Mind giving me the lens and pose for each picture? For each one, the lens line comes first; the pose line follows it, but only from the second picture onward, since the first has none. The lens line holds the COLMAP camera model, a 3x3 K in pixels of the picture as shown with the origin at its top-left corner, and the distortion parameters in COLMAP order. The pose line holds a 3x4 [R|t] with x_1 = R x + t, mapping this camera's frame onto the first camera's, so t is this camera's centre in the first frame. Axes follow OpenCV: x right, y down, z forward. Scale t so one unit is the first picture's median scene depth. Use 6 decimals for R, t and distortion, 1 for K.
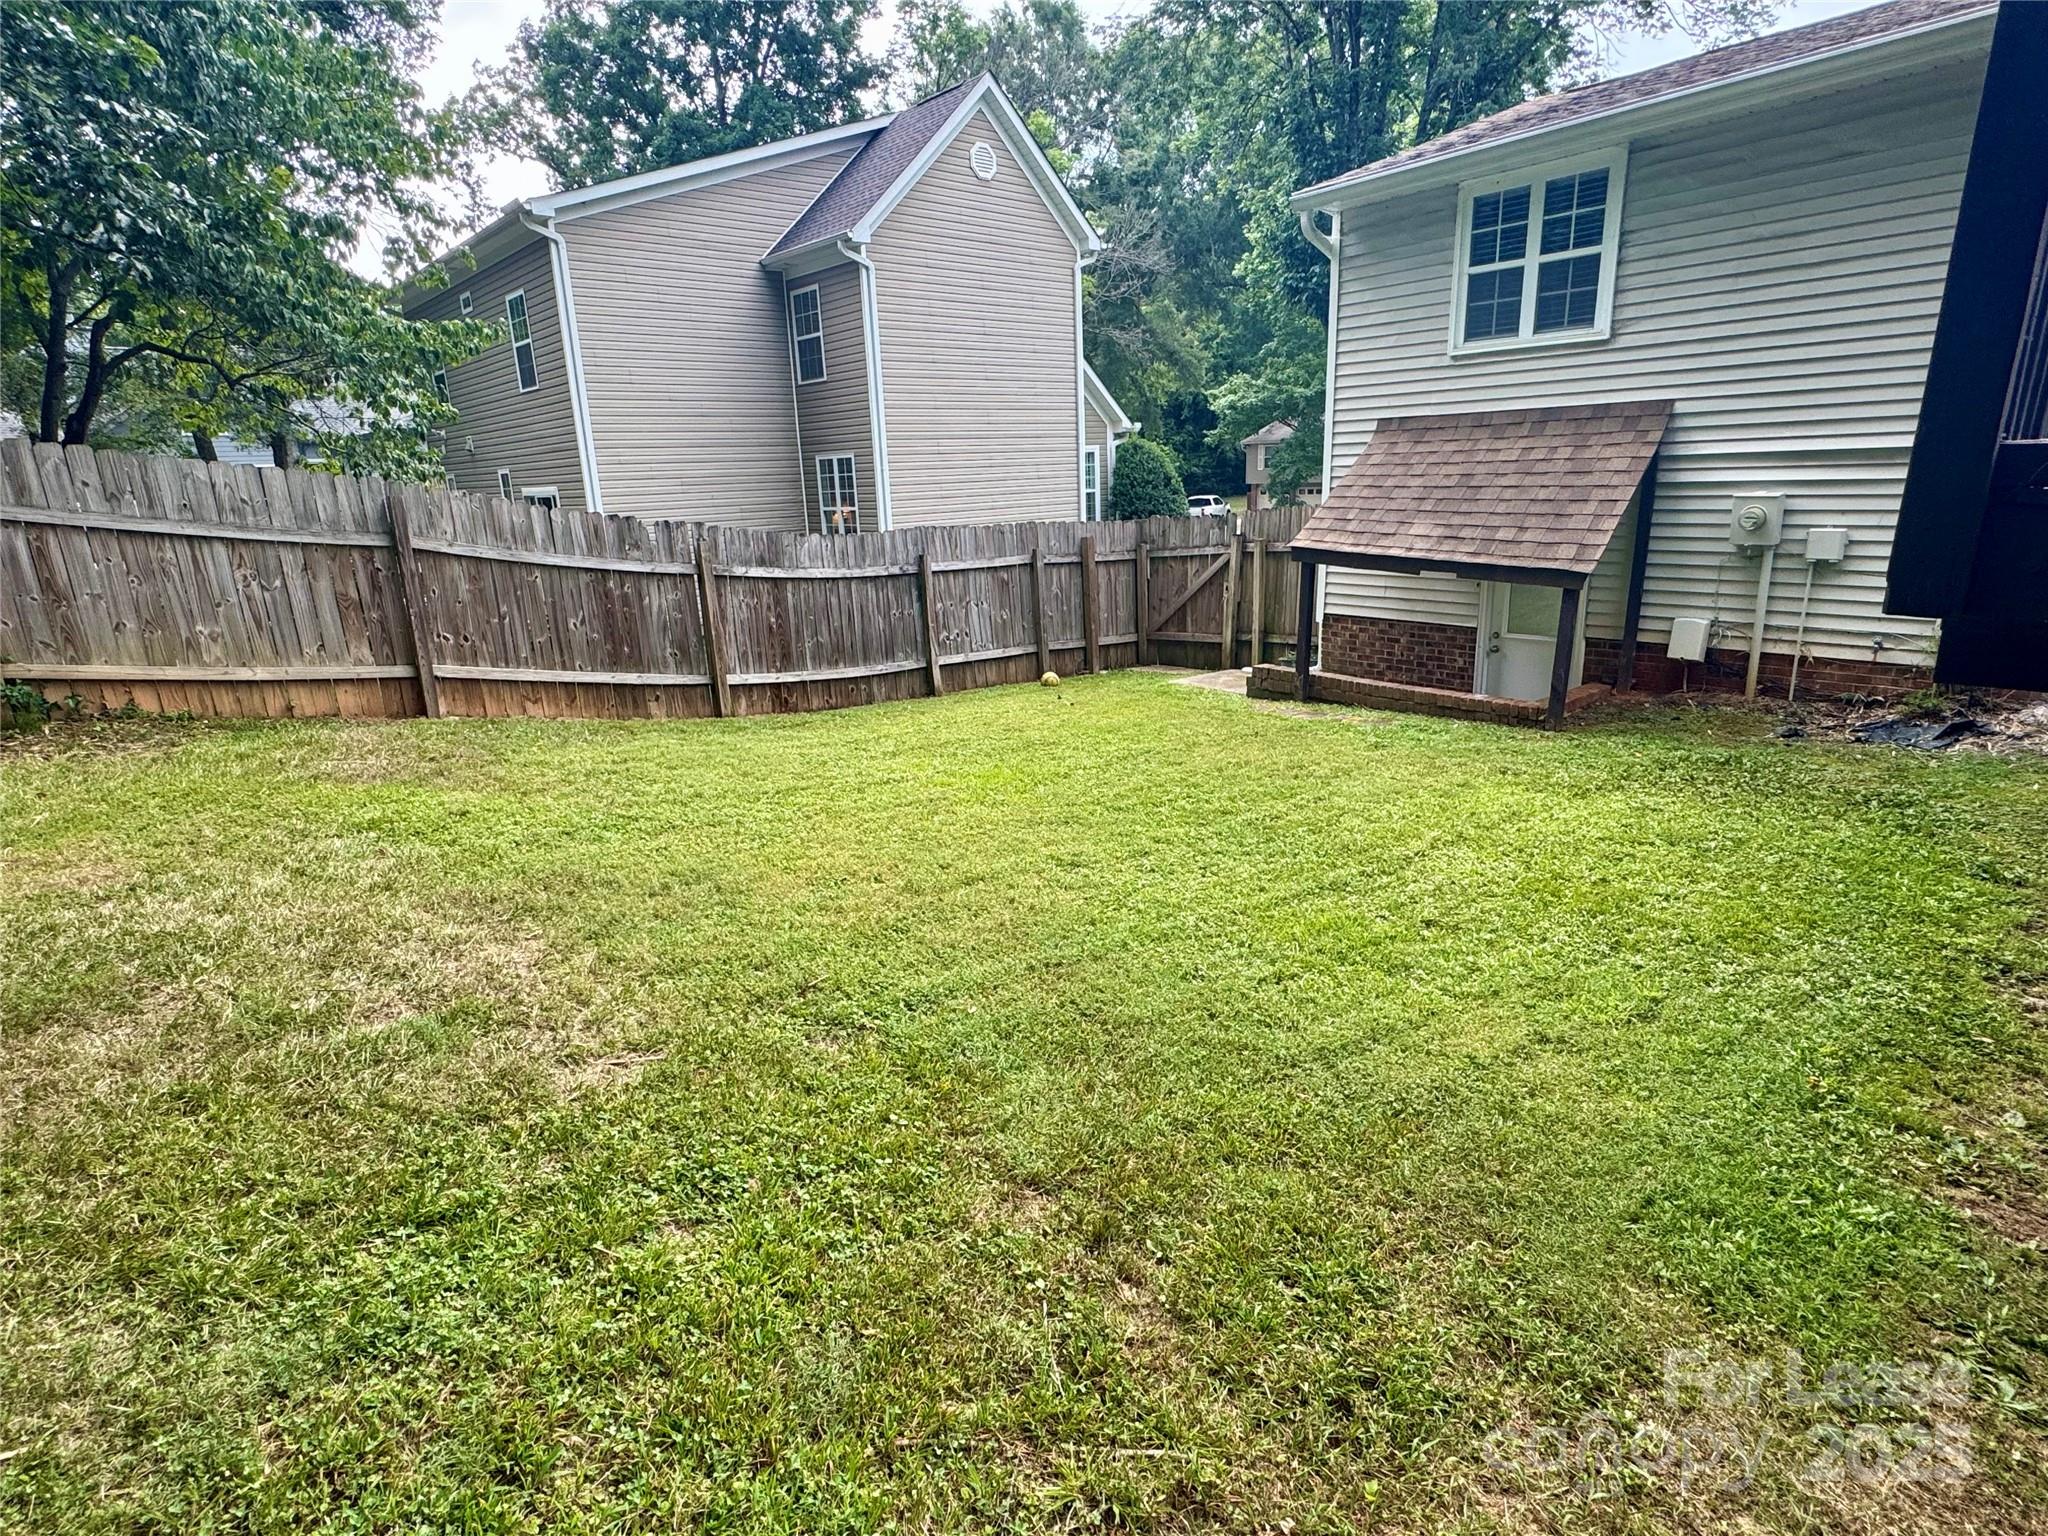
lens RADIAL K [[1084.2, 0, 1026.5], [0, 1084.2, 768.4], [0, 0, 1]] dist [-0.004087, 0.000901]
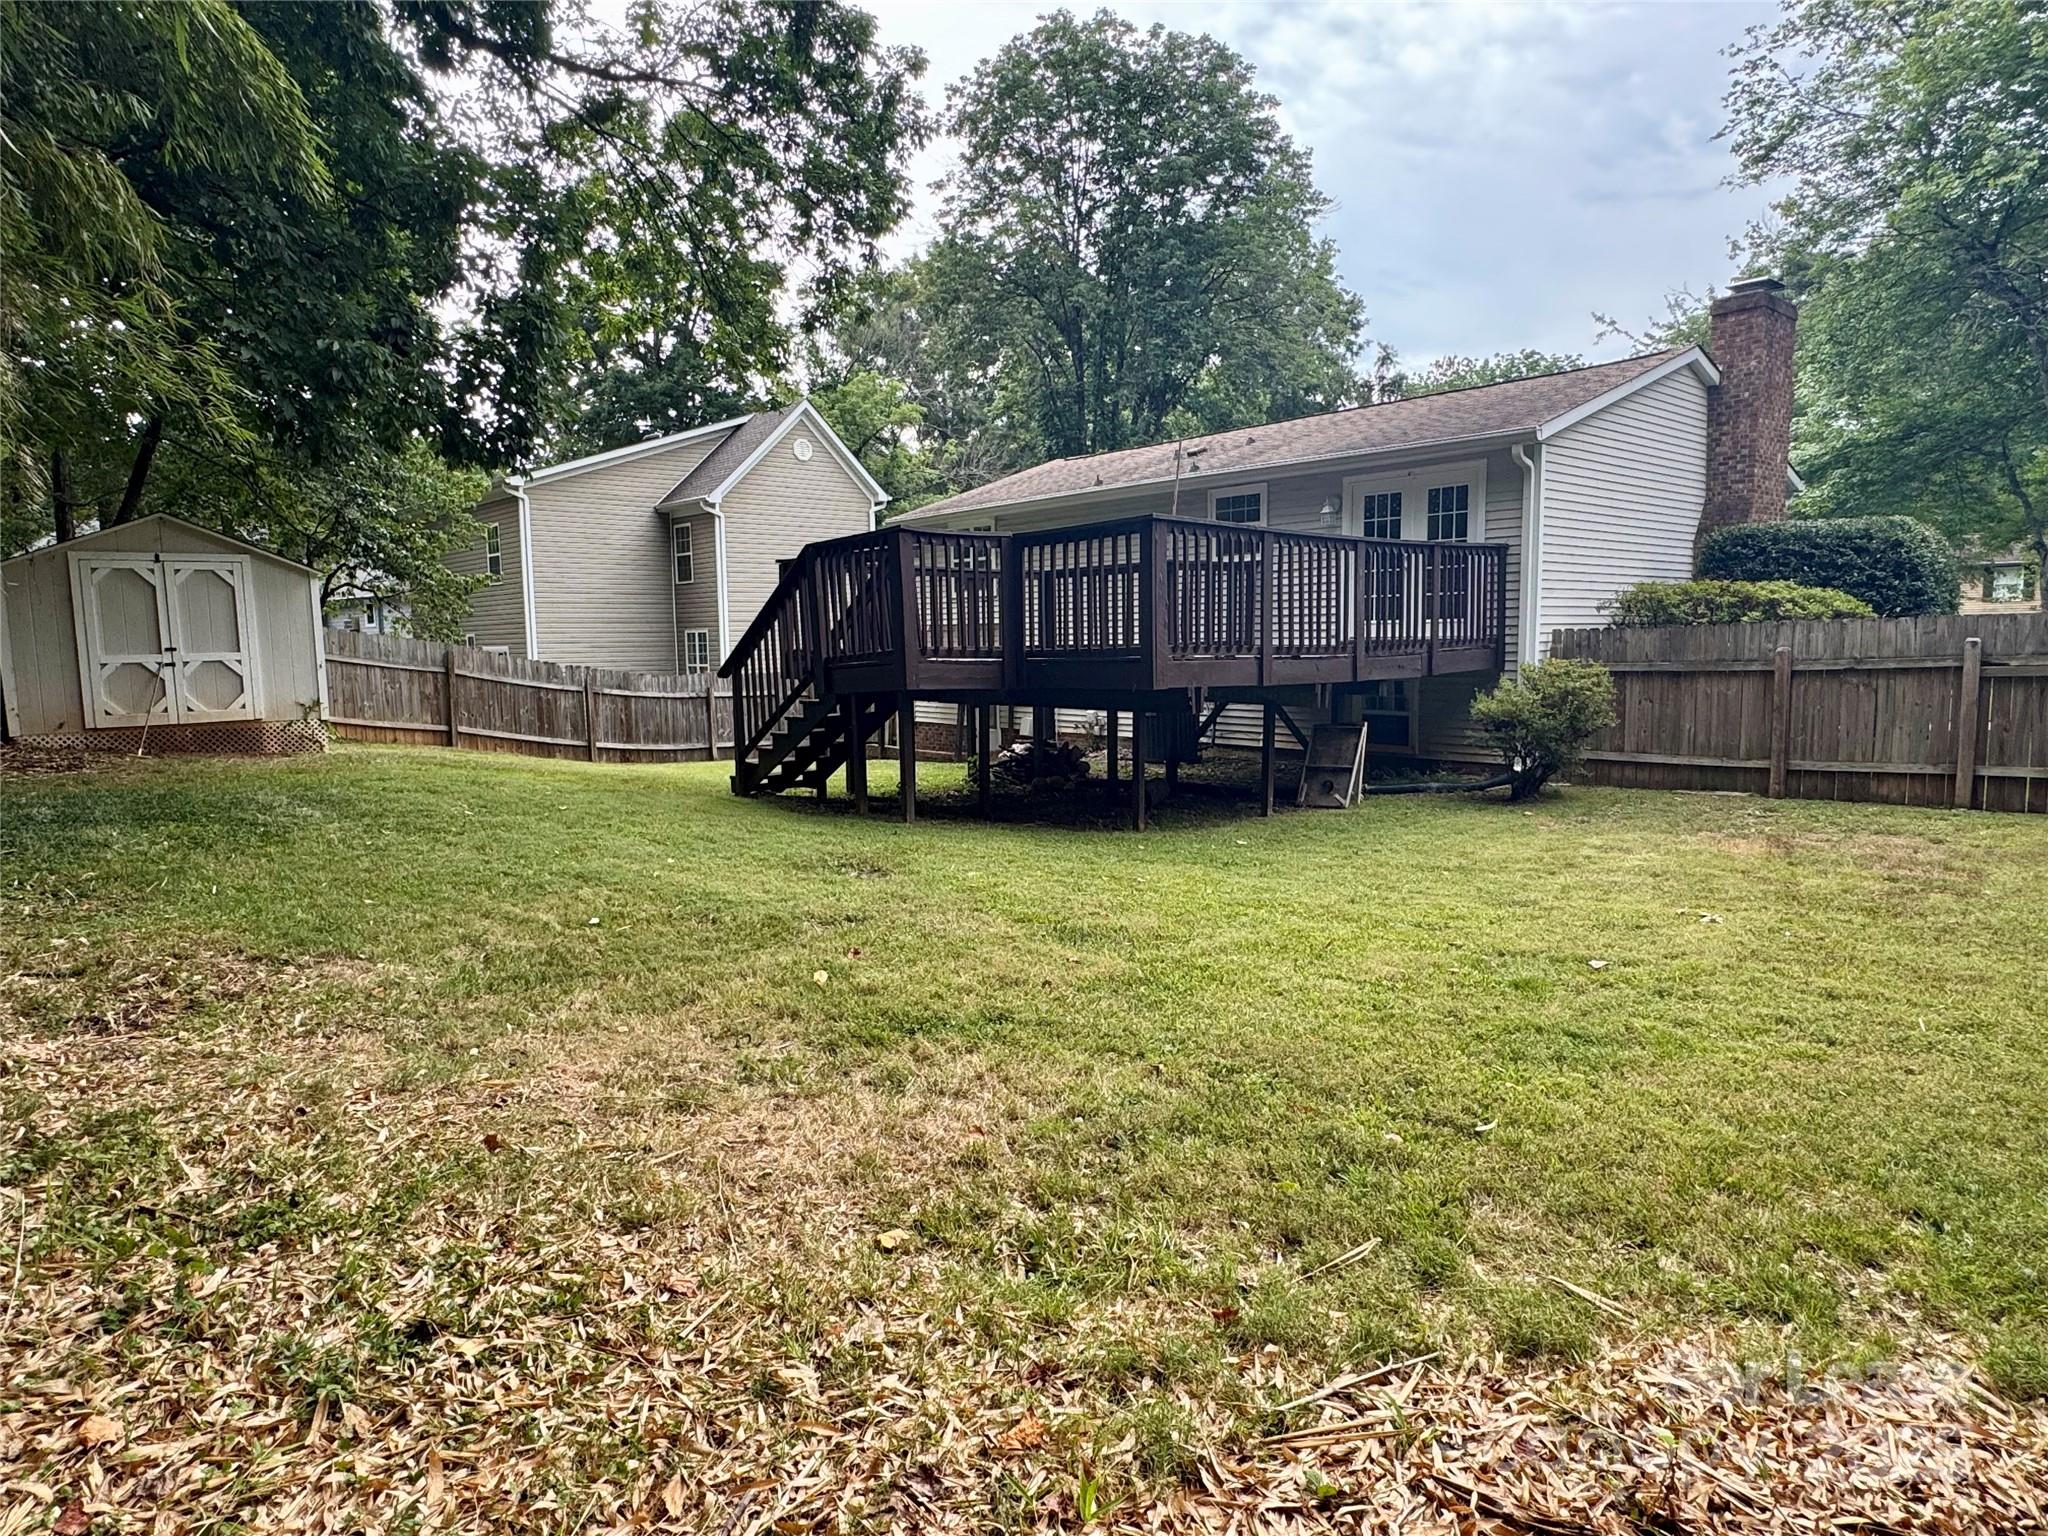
lens RADIAL K [[1195.1, 0, 1010.8], [0, 1195.1, 764.2], [0, 0, 1]] dist [-0.010248, -0.001274]
pose [[0.999580, 0.021802, 0.019090, 0.396984], [-0.018403, 0.986456, -0.162991, 0.266527], [-0.022385, 0.162572, 0.986443, -1.049805]]
